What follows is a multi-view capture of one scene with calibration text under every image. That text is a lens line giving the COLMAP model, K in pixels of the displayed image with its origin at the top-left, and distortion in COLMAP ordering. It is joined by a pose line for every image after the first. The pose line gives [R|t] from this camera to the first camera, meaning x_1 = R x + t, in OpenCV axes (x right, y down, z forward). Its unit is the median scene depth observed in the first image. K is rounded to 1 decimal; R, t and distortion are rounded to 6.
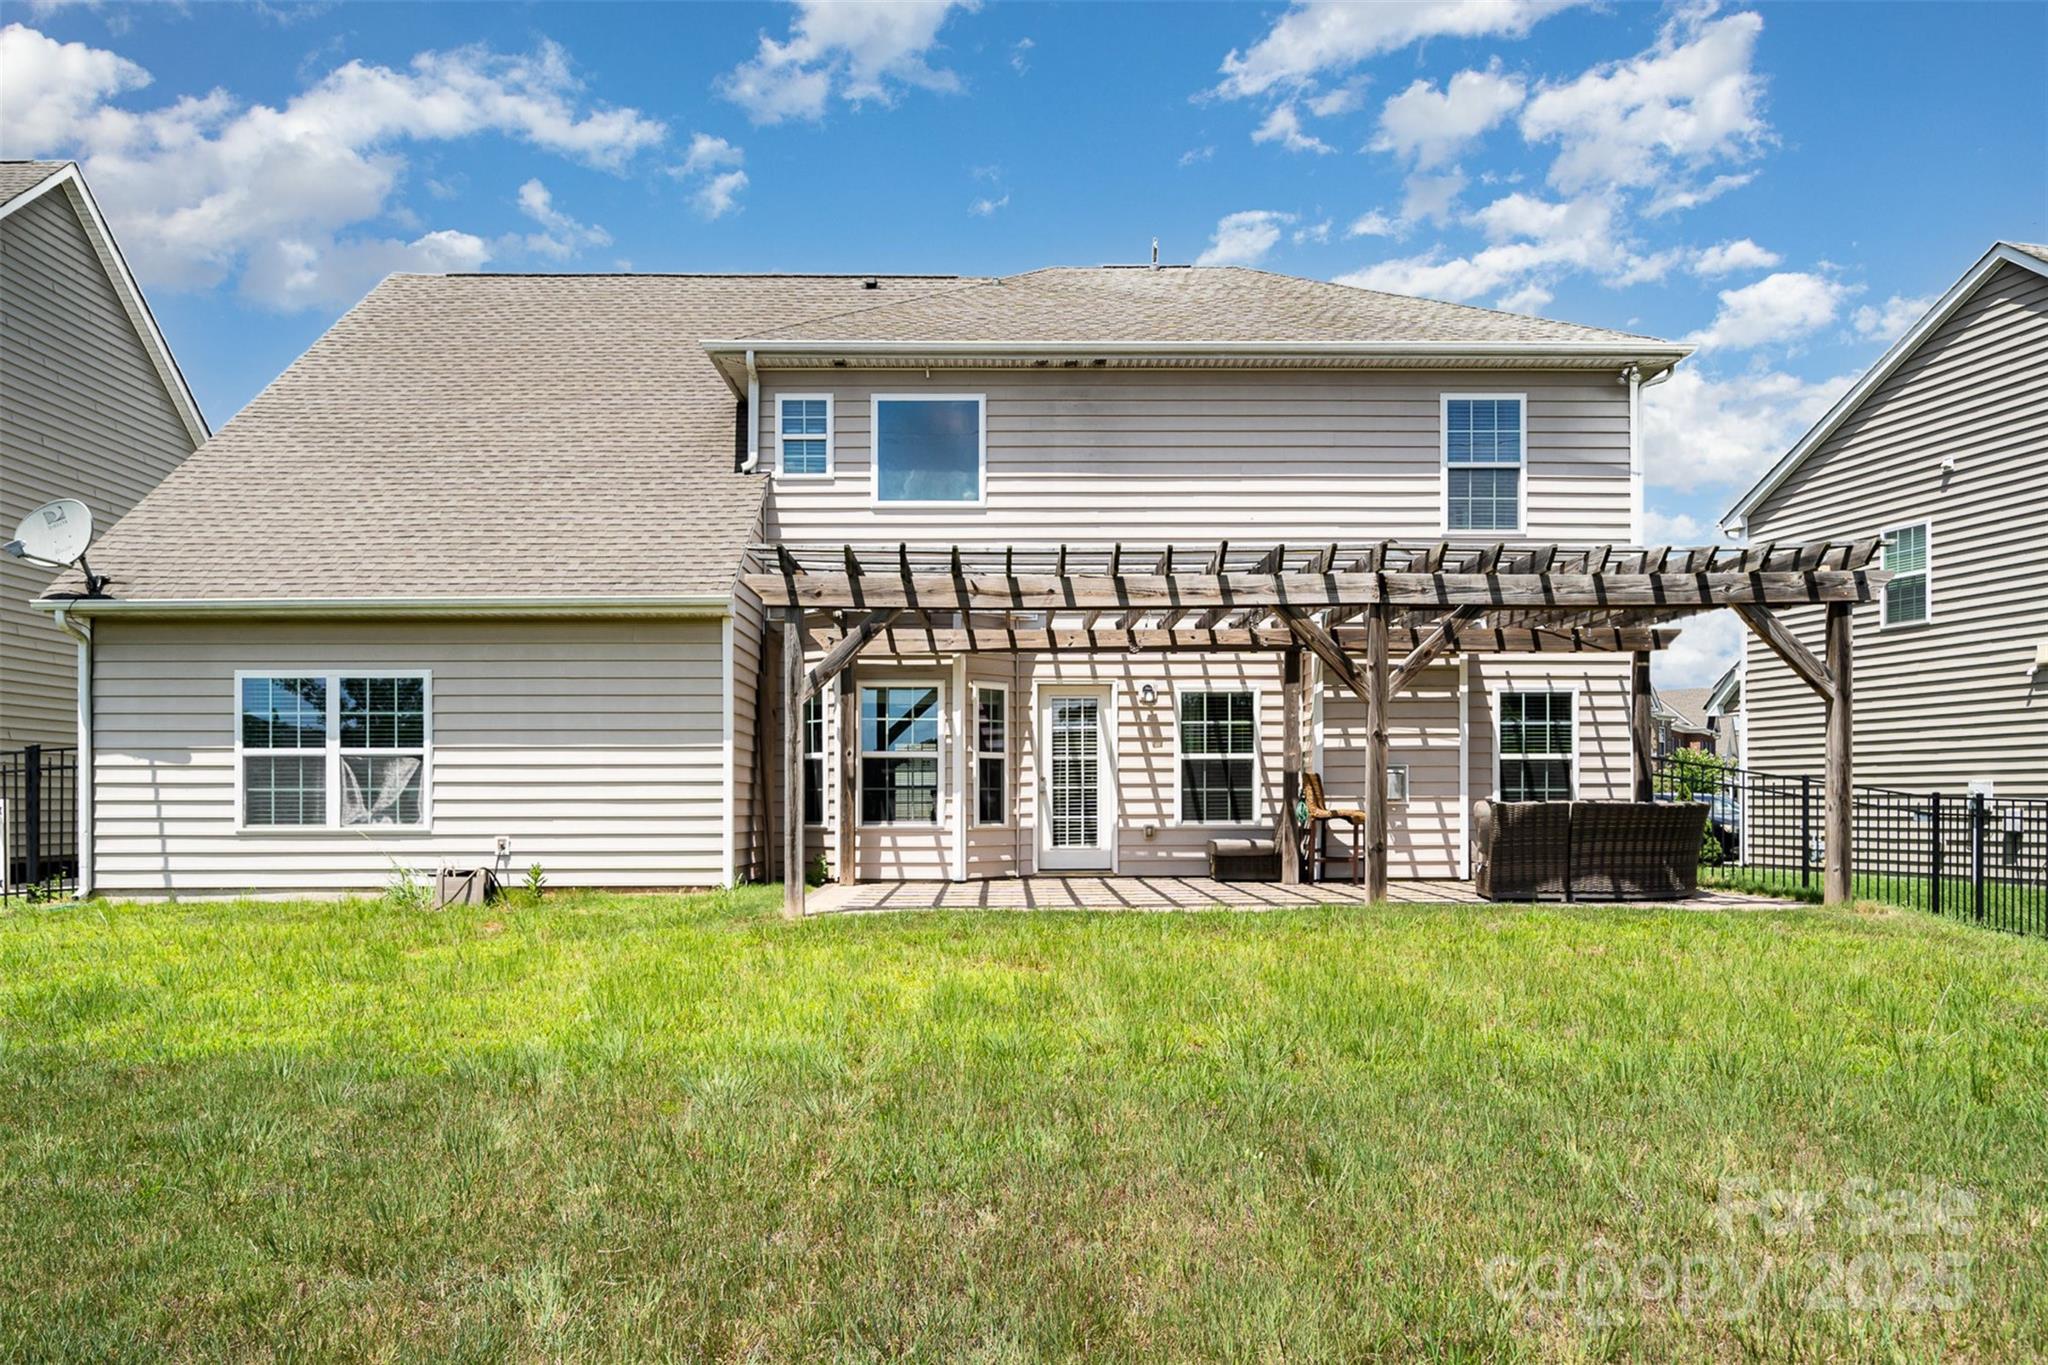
lens RADIAL K [[1492.5, 0, 1033.2], [0, 1492.5, 798.9], [0, 0, 1]] dist [-0.000786, 0.001192]
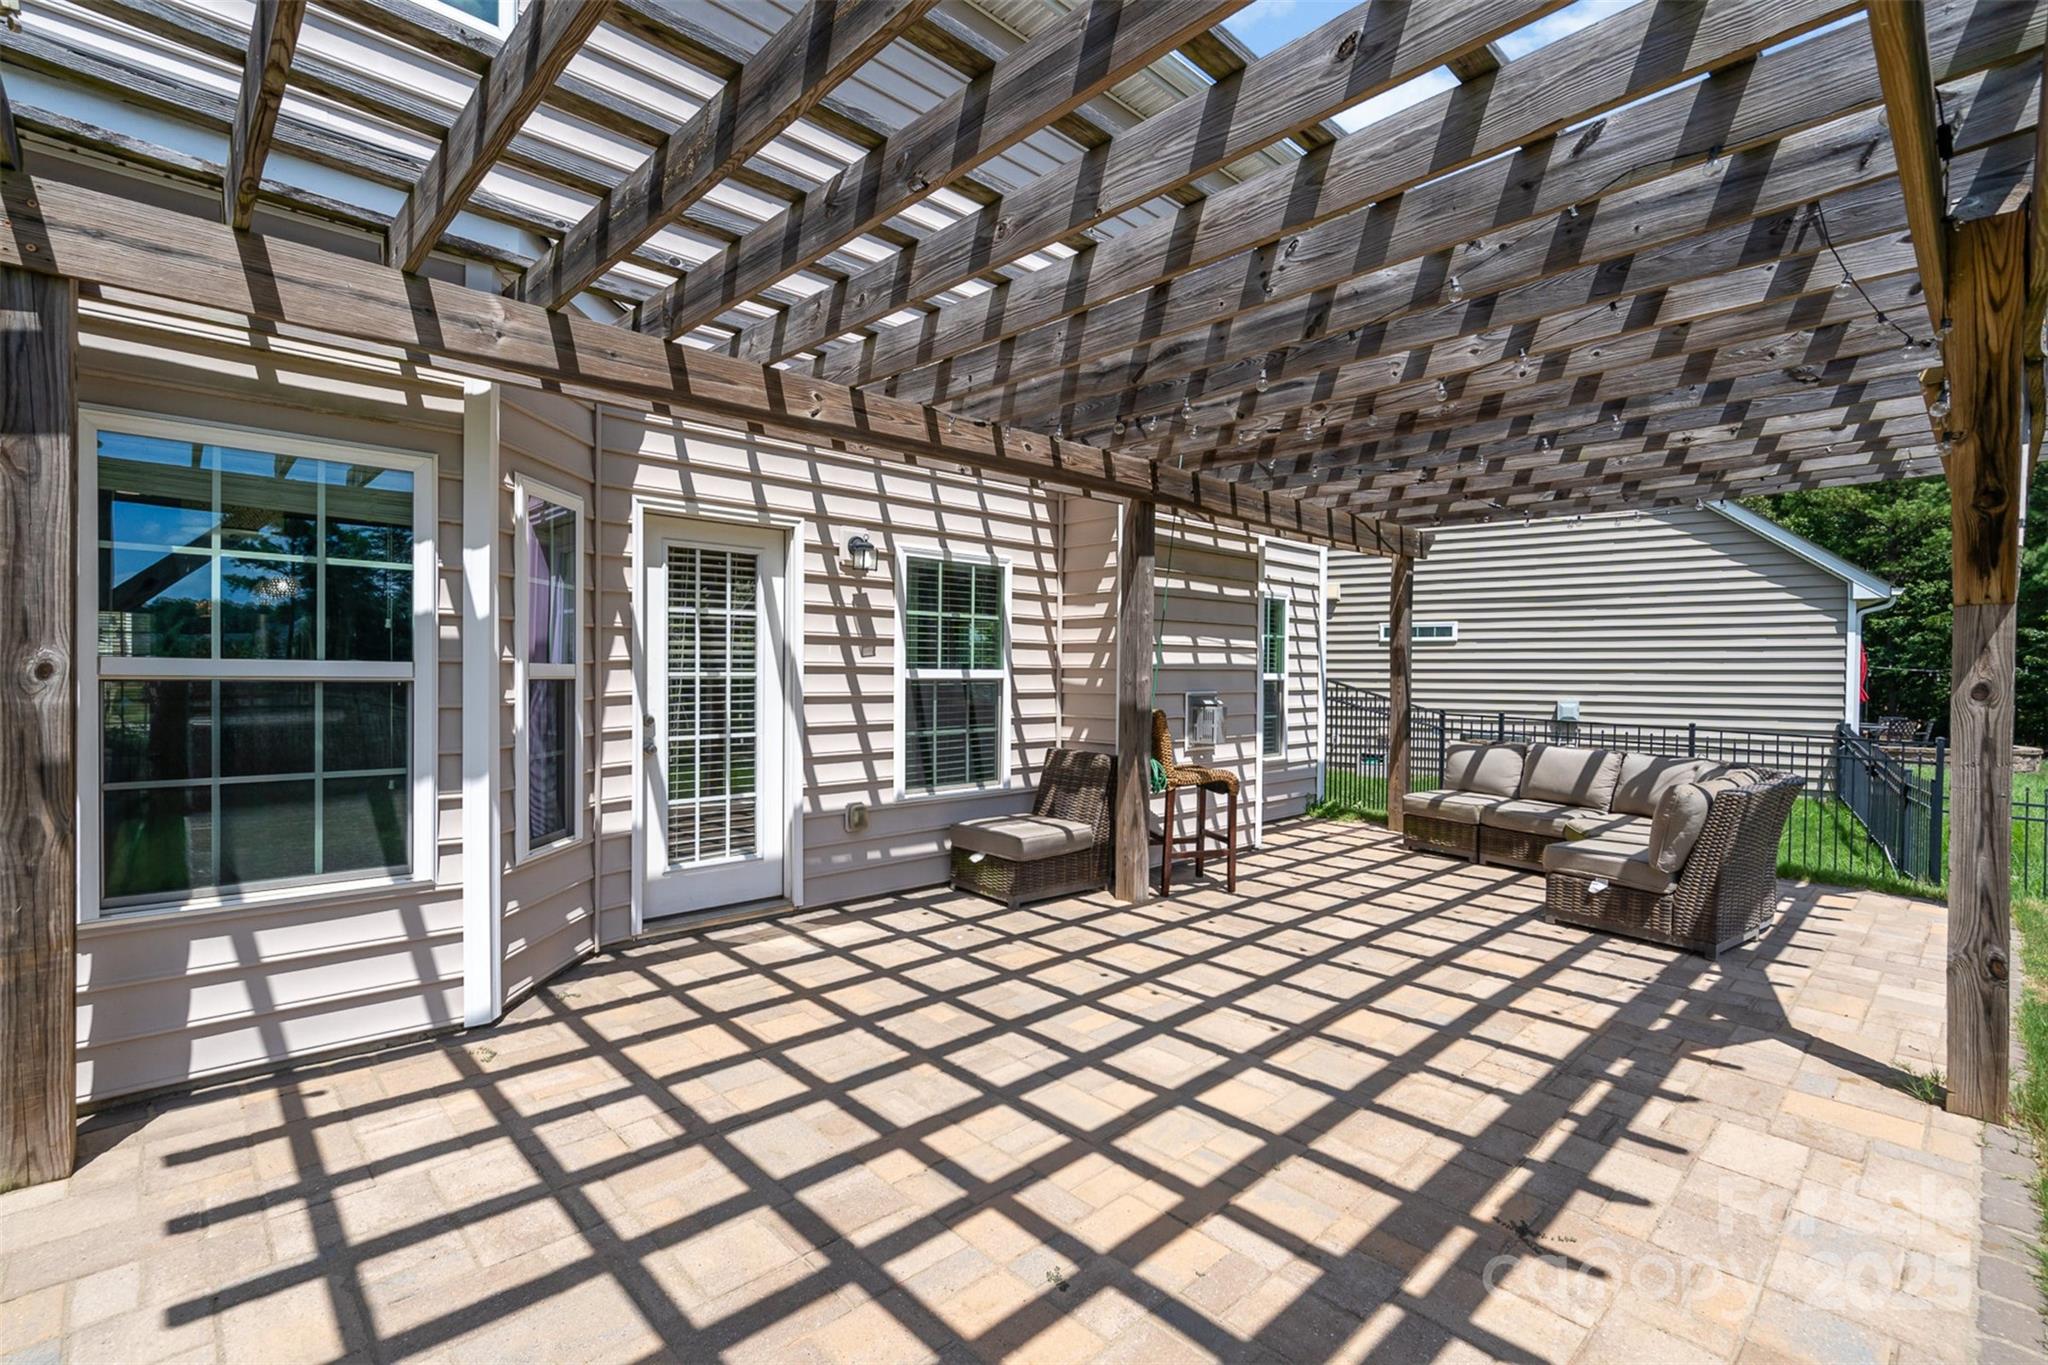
lens RADIAL K [[927.0, 0, 1024.0], [0, 927.0, 682.5], [0, 0, 1]] dist [-0.002201, -0.000282]
pose [[0.728350, 0.000265, 0.685206, -0.103117], [-0.012584, 0.999836, 0.012990, -0.030240], [-0.685090, -0.018084, 0.728234, 0.721042]]
